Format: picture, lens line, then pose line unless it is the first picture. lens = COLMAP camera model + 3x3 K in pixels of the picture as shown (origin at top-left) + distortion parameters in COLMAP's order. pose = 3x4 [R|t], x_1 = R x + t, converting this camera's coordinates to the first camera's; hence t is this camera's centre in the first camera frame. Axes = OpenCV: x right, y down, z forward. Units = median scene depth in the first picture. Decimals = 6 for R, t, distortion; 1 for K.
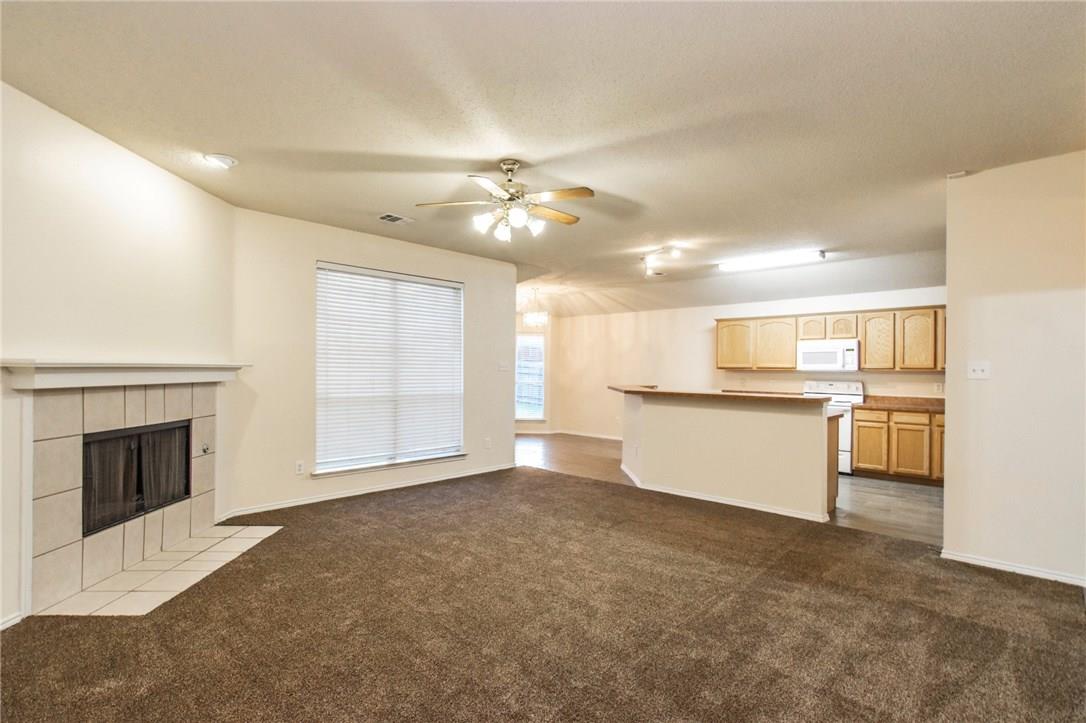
lens RADIAL K [[522.3, 0, 550.3], [0, 522.3, 369.7], [0, 0, 1]] dist [-0.000791, 0.002479]
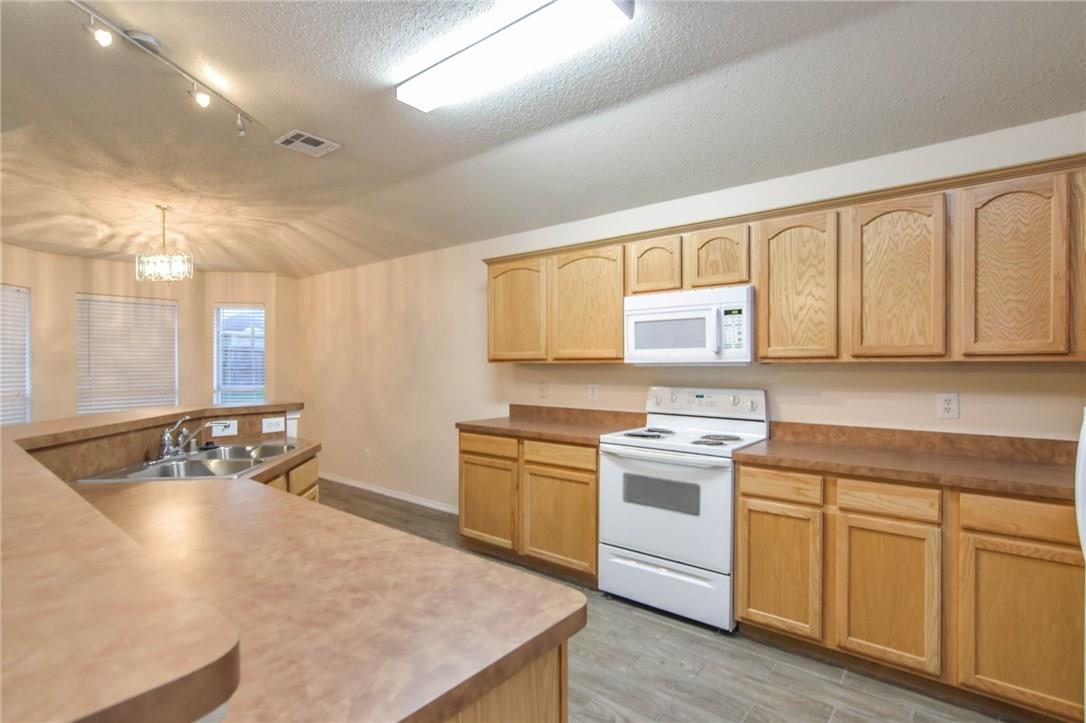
lens RADIAL K [[522.3, 0, 546.3], [0, 522.3, 369.2], [0, 0, 1]] dist [-0.000791, 0.002479]
pose [[0.996467, -0.010113, 0.083378, 0.395734], [0.009338, 0.999910, 0.009678, 0.000979], [-0.083468, -0.008865, 0.996471, 0.609263]]
